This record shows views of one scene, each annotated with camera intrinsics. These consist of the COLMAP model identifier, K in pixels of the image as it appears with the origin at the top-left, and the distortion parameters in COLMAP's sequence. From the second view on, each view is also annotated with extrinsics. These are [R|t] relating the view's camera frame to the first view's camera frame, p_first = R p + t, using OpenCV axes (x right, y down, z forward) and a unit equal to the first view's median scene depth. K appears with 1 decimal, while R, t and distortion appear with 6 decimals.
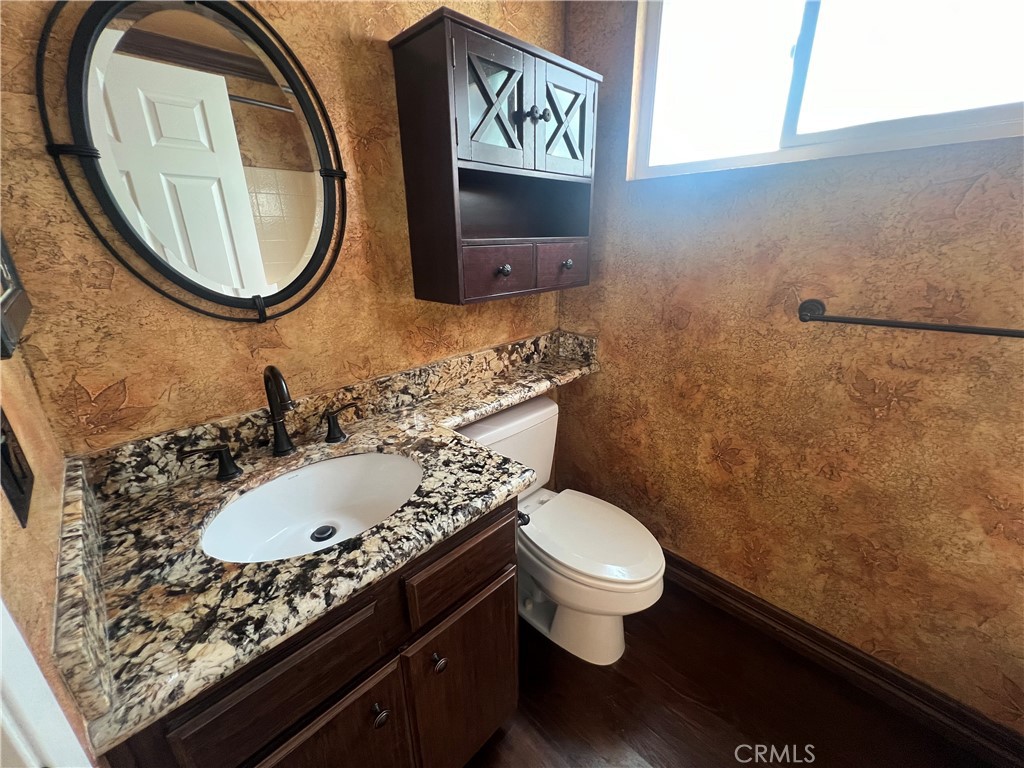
lens RADIAL K [[411.2, 0, 510.6], [0, 411.2, 382.4], [0, 0, 1]] dist [0.000178, -0.000109]
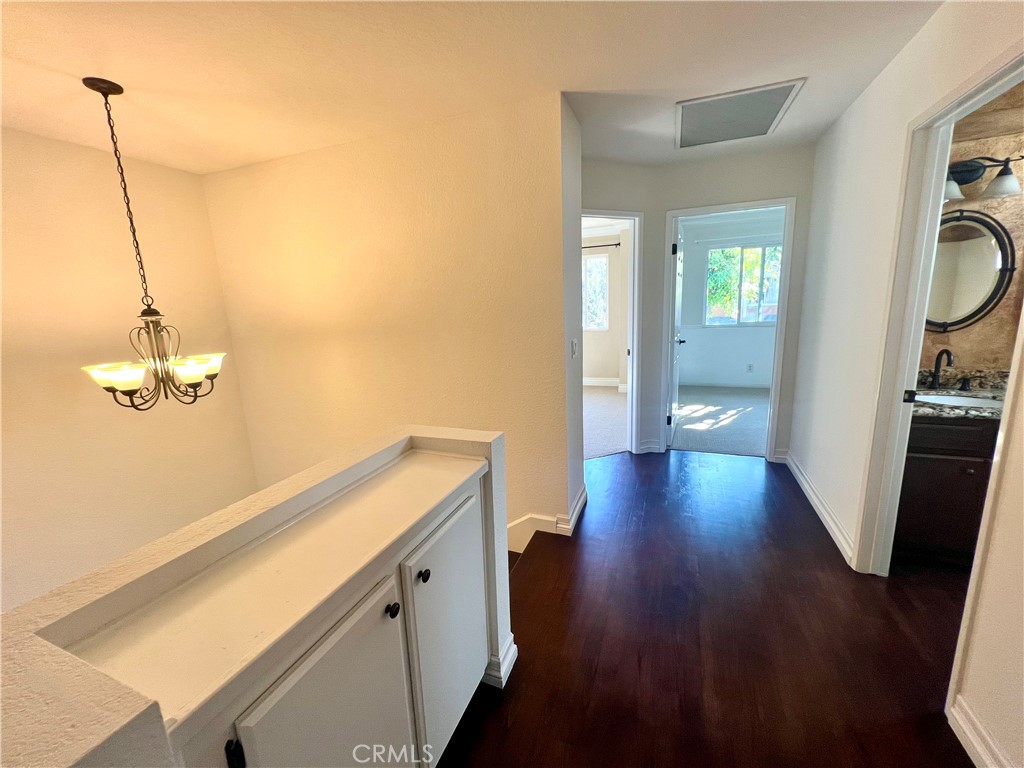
lens RADIAL K [[411.2, 0, 511.6], [0, 411.2, 383.3], [0, 0, 1]] dist [0.000178, -0.000109]
pose [[0.394420, 0.164456, -0.904095, 0.572589], [-0.275727, 0.959702, 0.054283, 0.643330], [0.876589, 0.227873, 0.423871, -1.986602]]
